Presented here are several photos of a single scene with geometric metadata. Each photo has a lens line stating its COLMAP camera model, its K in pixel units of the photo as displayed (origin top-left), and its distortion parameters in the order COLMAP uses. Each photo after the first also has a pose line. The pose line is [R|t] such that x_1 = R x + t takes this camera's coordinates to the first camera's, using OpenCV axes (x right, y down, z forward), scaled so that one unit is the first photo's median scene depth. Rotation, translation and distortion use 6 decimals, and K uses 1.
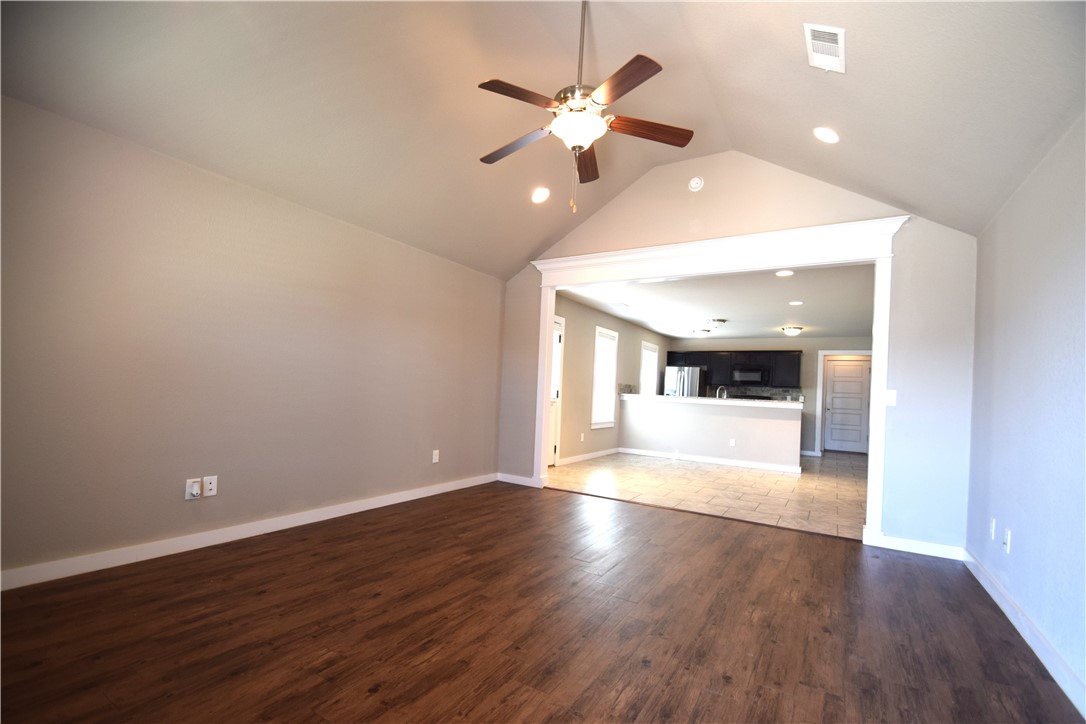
lens RADIAL K [[477.6, 0, 539.7], [0, 477.6, 384.1], [0, 0, 1]] dist [0.017891, -0.019701]
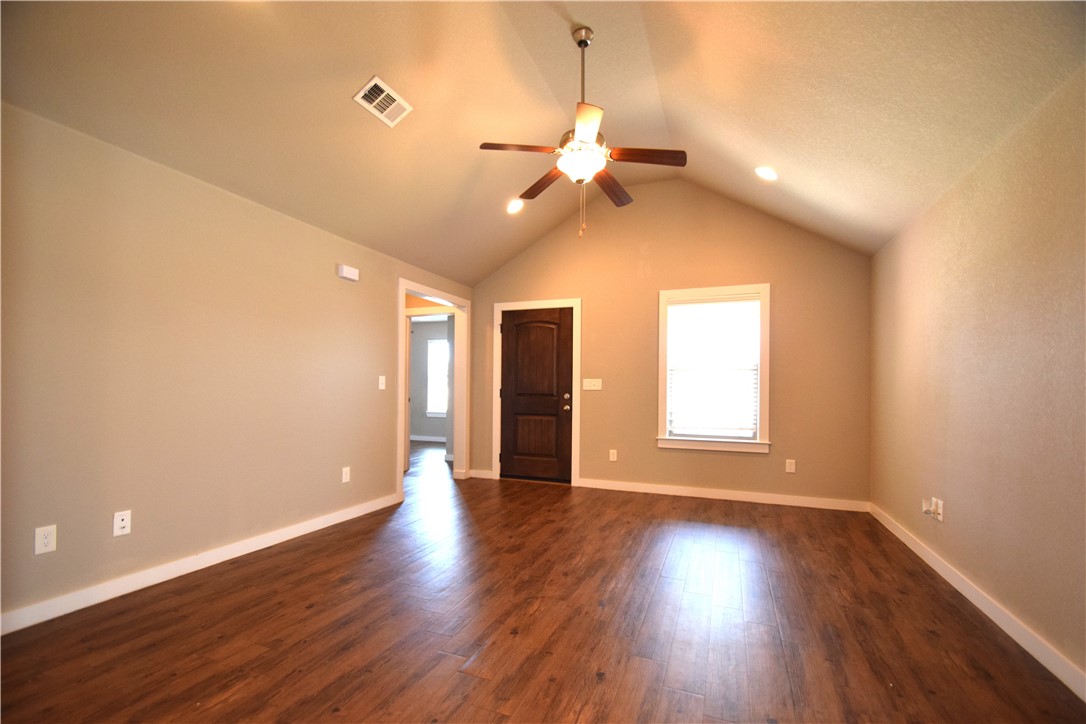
lens RADIAL K [[477.6, 0, 539.7], [0, 477.6, 384.1], [0, 0, 1]] dist [0.017891, -0.019701]
pose [[-0.982094, -0.059550, -0.178731, 0.107406], [-0.055318, 0.998060, -0.028574, 0.009964], [0.180086, -0.018175, -0.983483, 0.638162]]
